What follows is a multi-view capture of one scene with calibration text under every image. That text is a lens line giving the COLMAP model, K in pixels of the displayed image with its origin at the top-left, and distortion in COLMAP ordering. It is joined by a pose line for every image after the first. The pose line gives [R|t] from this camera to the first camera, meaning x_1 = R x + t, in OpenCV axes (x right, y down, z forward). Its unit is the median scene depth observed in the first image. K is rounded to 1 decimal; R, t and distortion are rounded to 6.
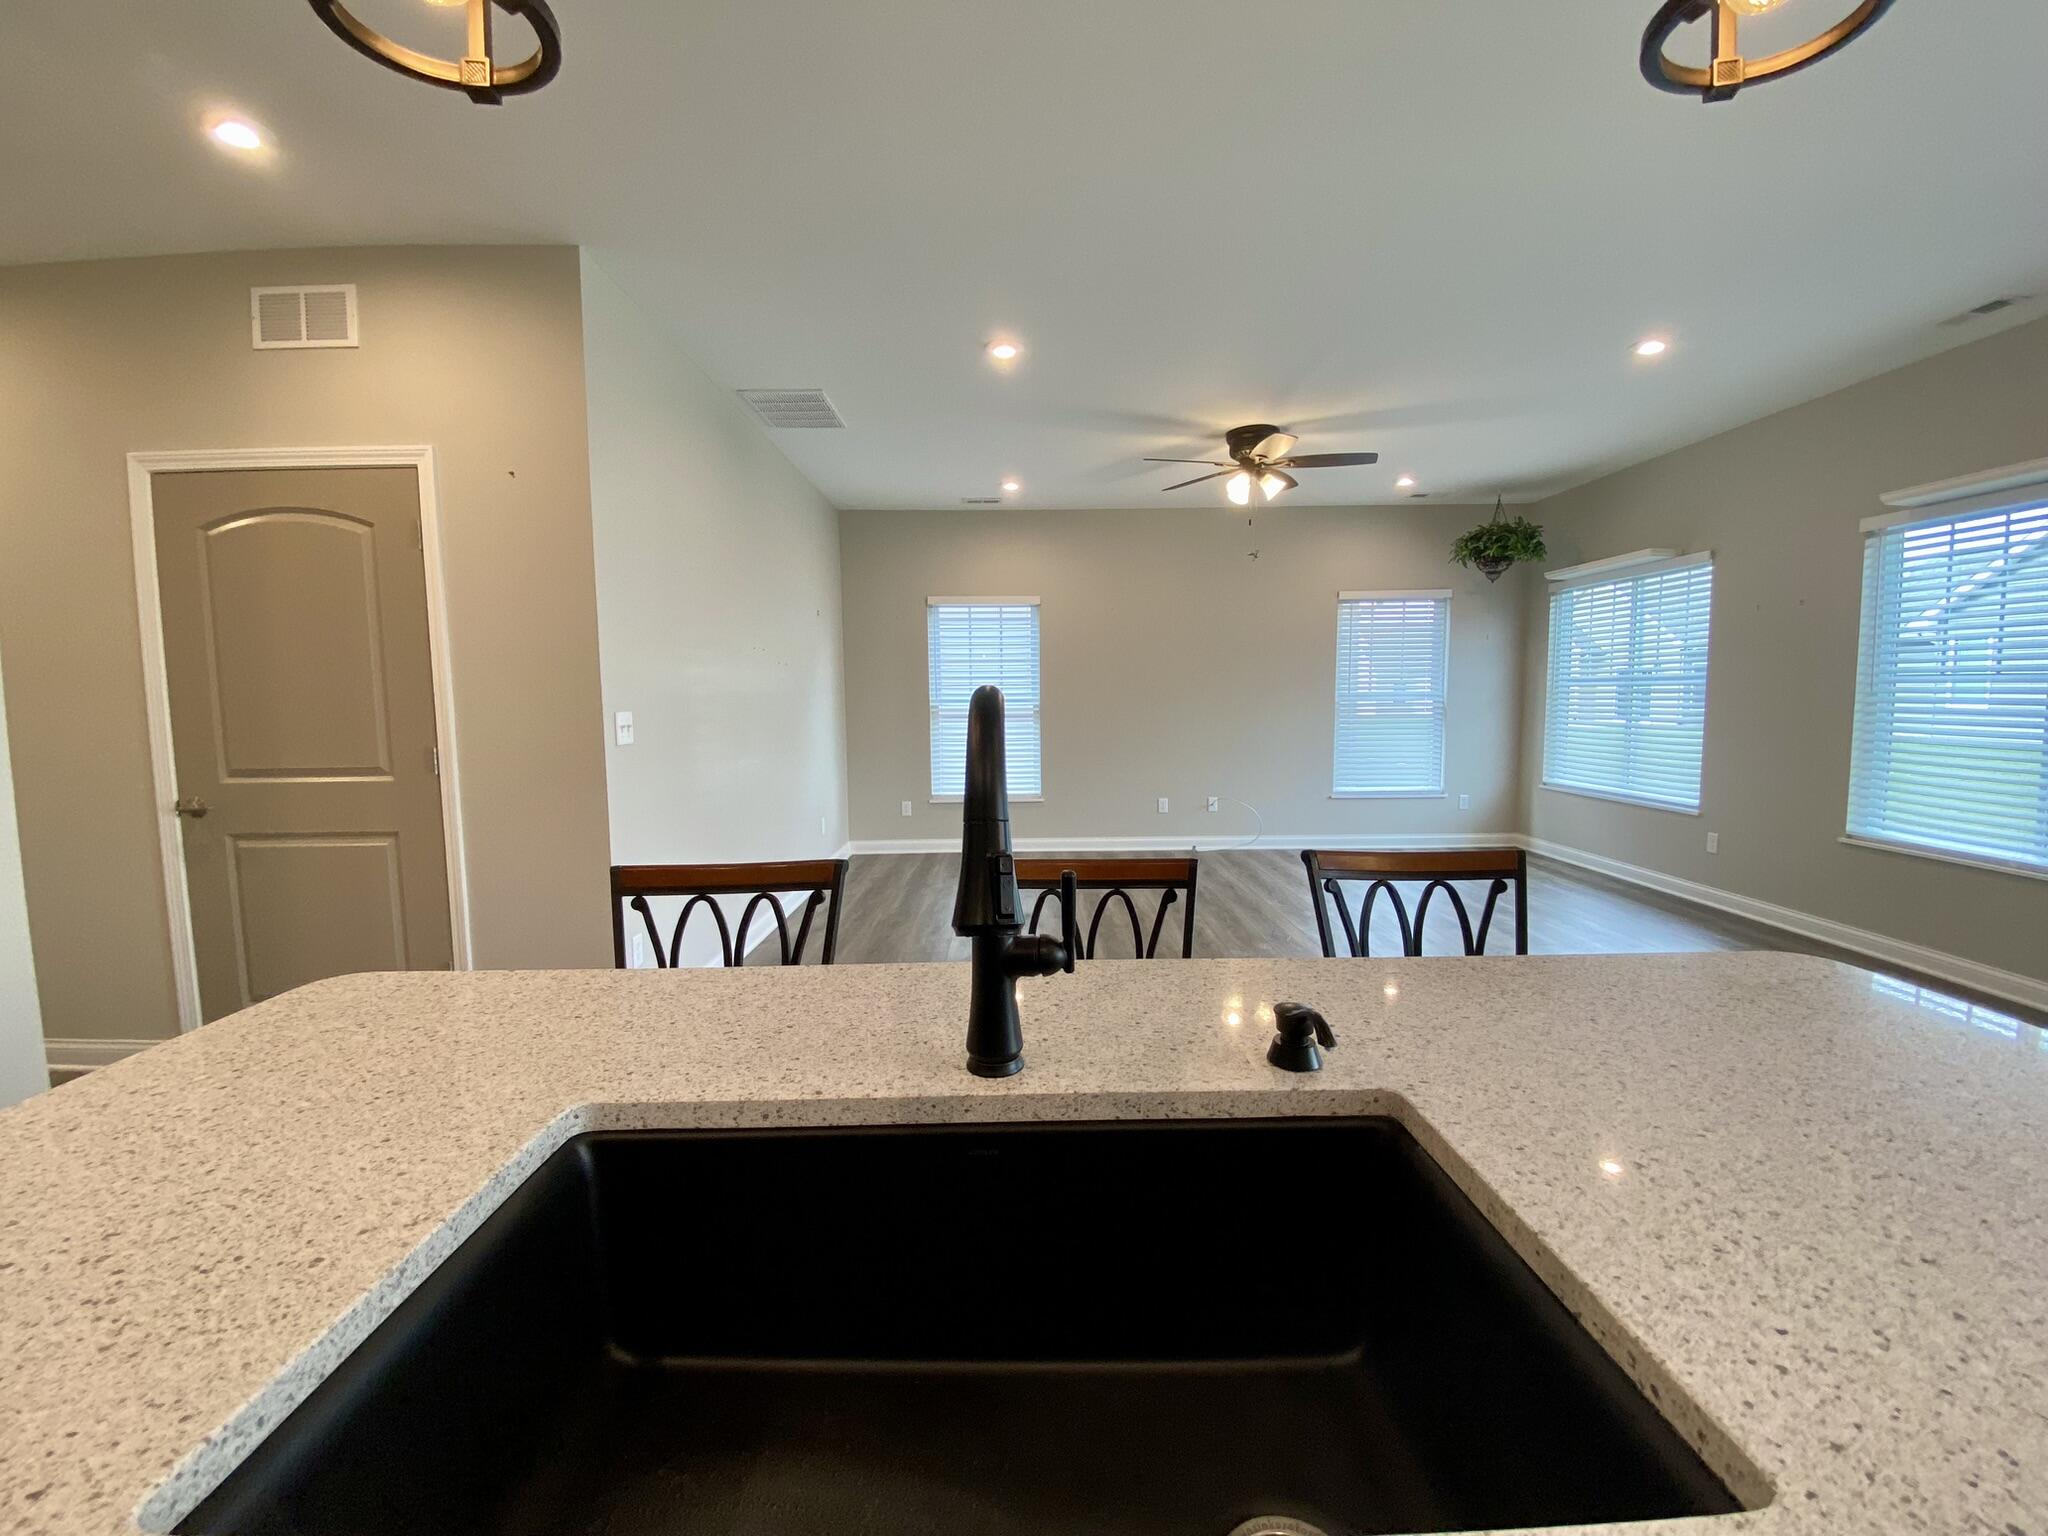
lens RADIAL K [[824.5, 0, 1032.4], [0, 824.5, 773.4], [0, 0, 1]] dist [0.009044, -0.013140]
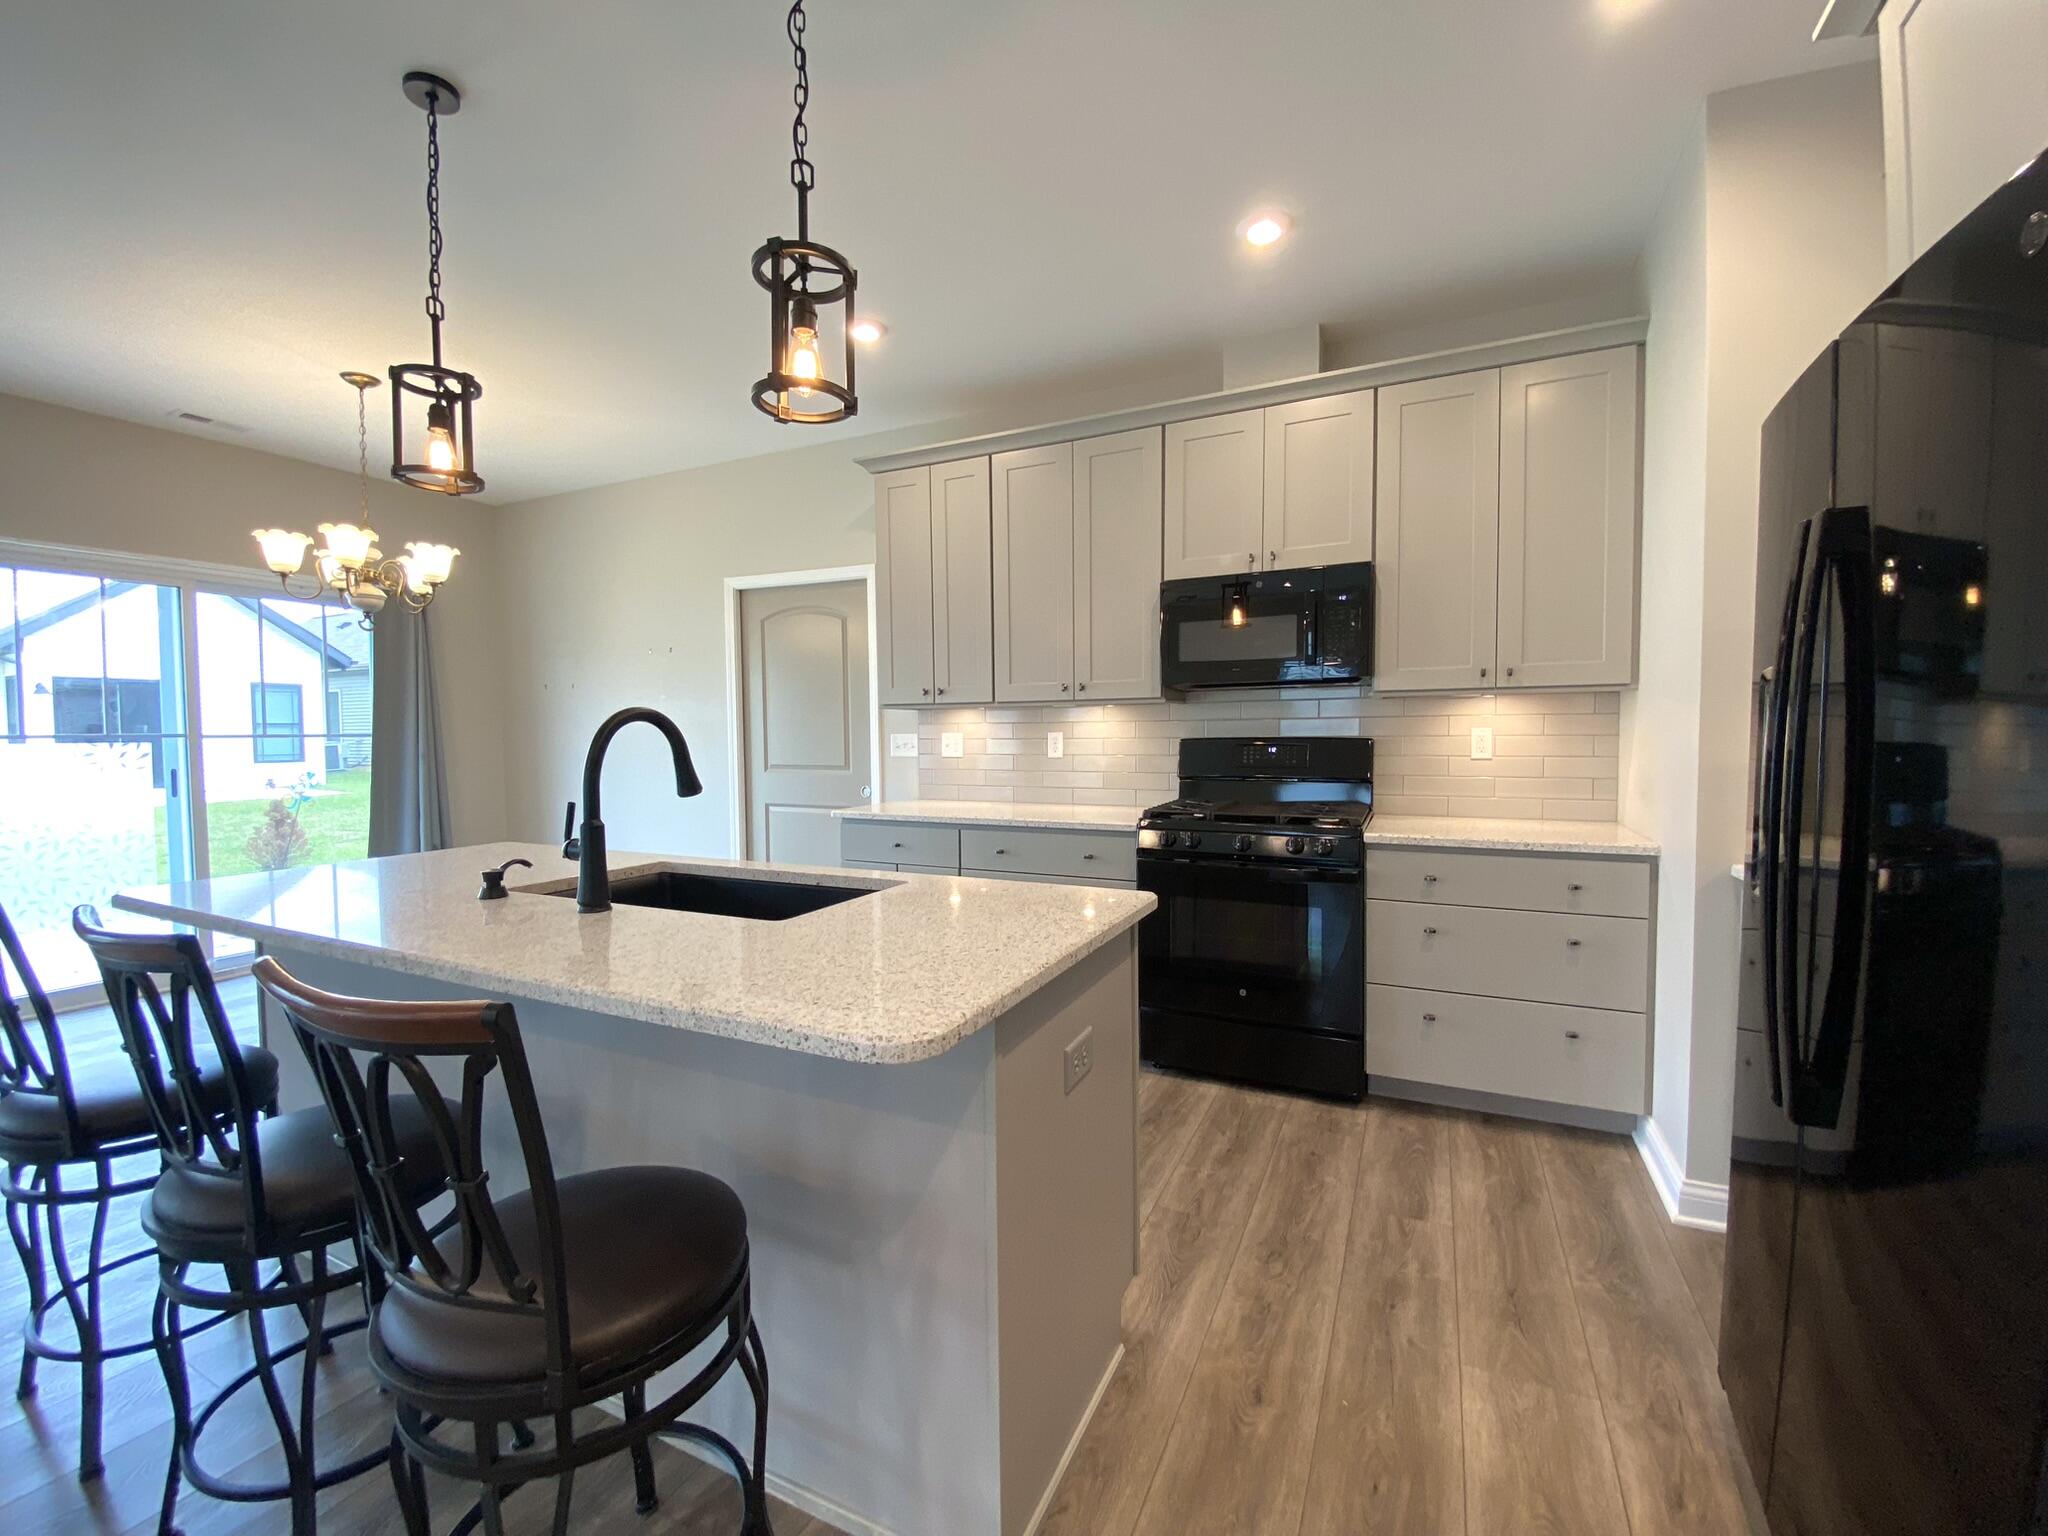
lens RADIAL K [[824.5, 0, 1031.6], [0, 824.5, 763.0], [0, 0, 1]] dist [0.009044, -0.013140]
pose [[-0.895298, 0.000097, 0.445467, -0.333629], [0.056317, 0.992001, 0.112970, -0.024143], [-0.441893, 0.126229, -0.888142, 0.415153]]
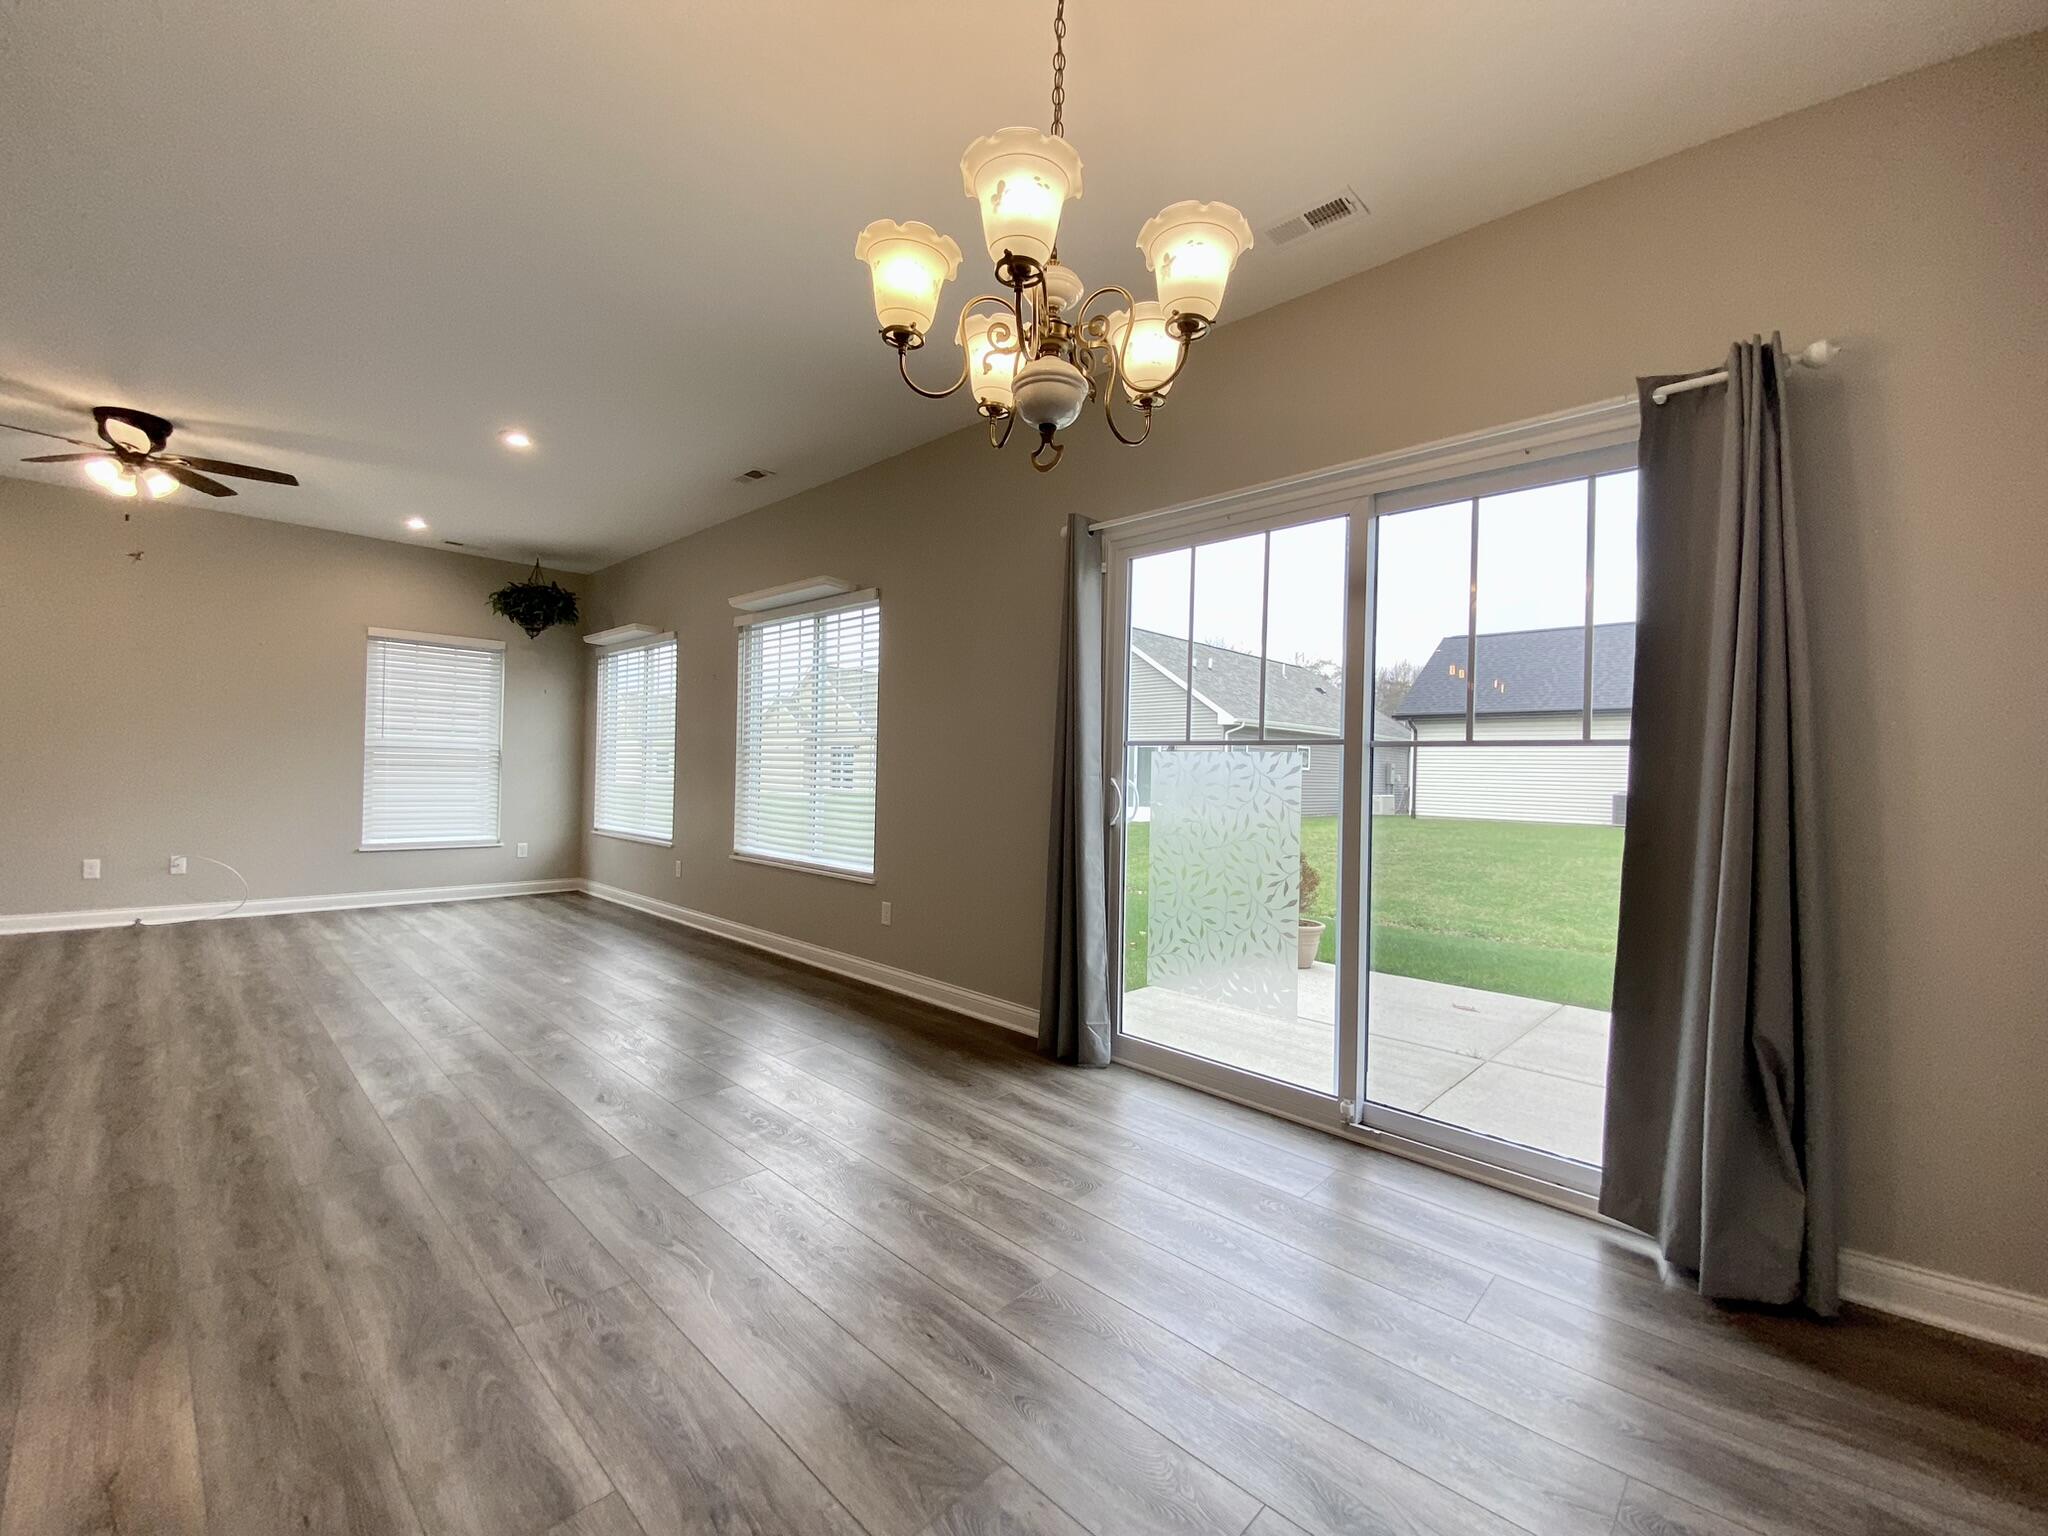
lens RADIAL K [[824.5, 0, 1022.4], [0, 824.5, 771.4], [0, 0, 1]] dist [0.009044, -0.013140]
pose [[0.695747, 0.026445, 0.717800, 0.330885], [0.037643, 0.996606, -0.073203, 0.054200], [-0.717300, 0.077951, 0.692391, -0.236019]]
